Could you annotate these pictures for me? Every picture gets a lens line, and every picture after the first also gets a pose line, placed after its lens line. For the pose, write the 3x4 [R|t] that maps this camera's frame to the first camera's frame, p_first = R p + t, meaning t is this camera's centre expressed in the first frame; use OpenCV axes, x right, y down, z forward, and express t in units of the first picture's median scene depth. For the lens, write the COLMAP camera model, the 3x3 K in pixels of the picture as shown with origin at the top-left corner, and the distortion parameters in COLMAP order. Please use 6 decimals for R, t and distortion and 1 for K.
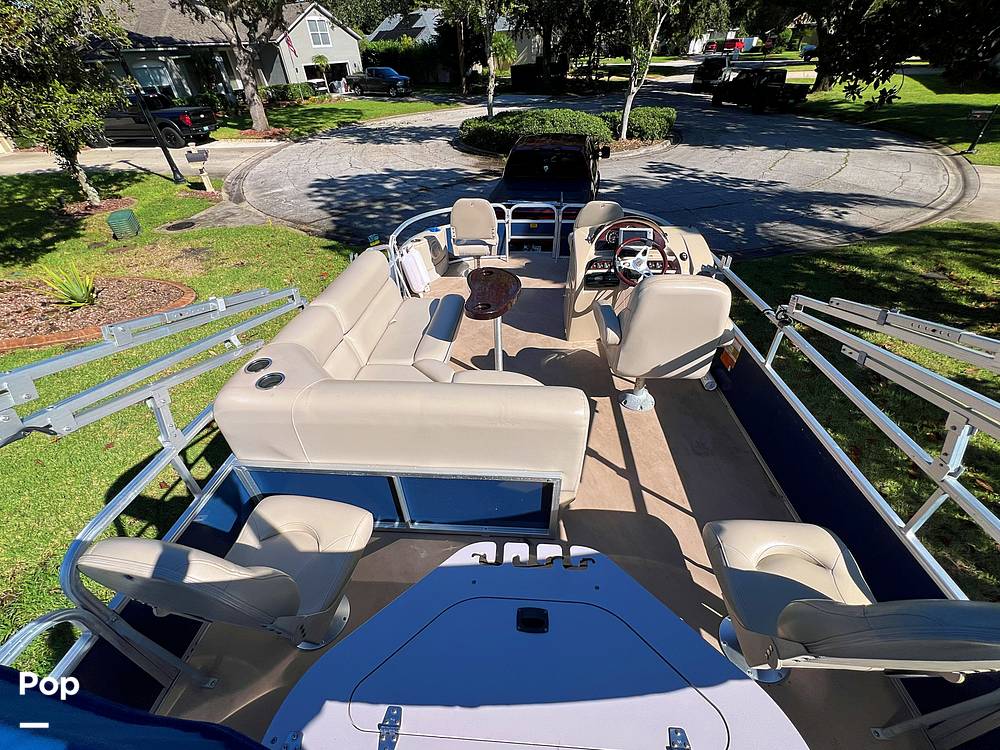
lens RADIAL K [[411.0, 0, 496.4], [0, 411.0, 376.5], [0, 0, 1]] dist [0.001013, 0.000190]
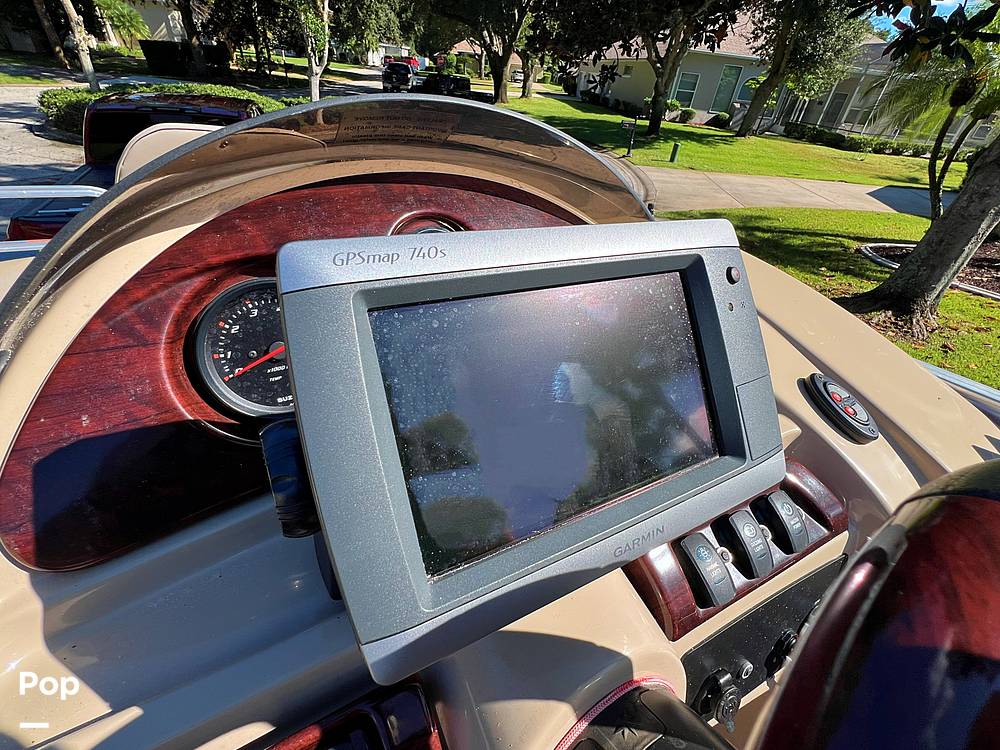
lens RADIAL K [[429.3, 0, 500.0], [0, 429.3, 375.0], [0, 0, 1]] dist [-0.002148, 0.000062]
pose [[0.821367, -0.239251, 0.517798, 0.052996], [0.261558, 0.964695, 0.030841, -0.062119], [-0.506895, 0.110103, 0.854947, 0.171969]]
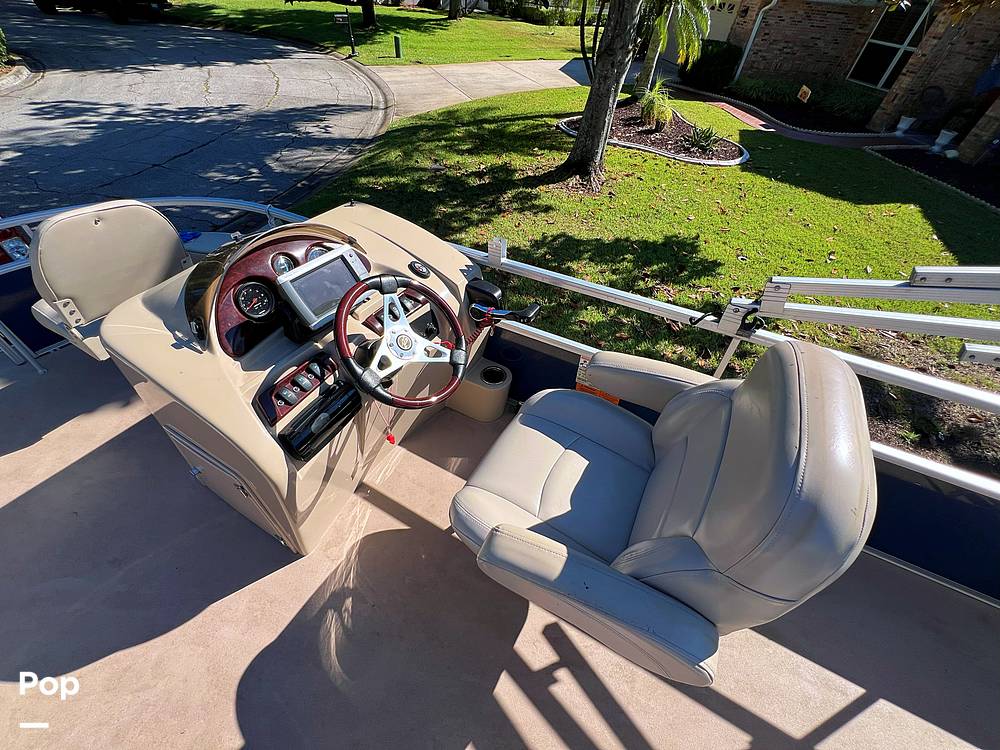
lens RADIAL K [[401.6, 0, 500.0], [0, 401.6, 375.0], [0, 0, 1]] dist [-0.000019, -0.000193]
pose [[0.422281, -0.603491, 0.676371, 0.019227], [0.501740, 0.777049, 0.380068, -0.060312], [-0.754941, 0.178867, 0.630928, 0.120955]]
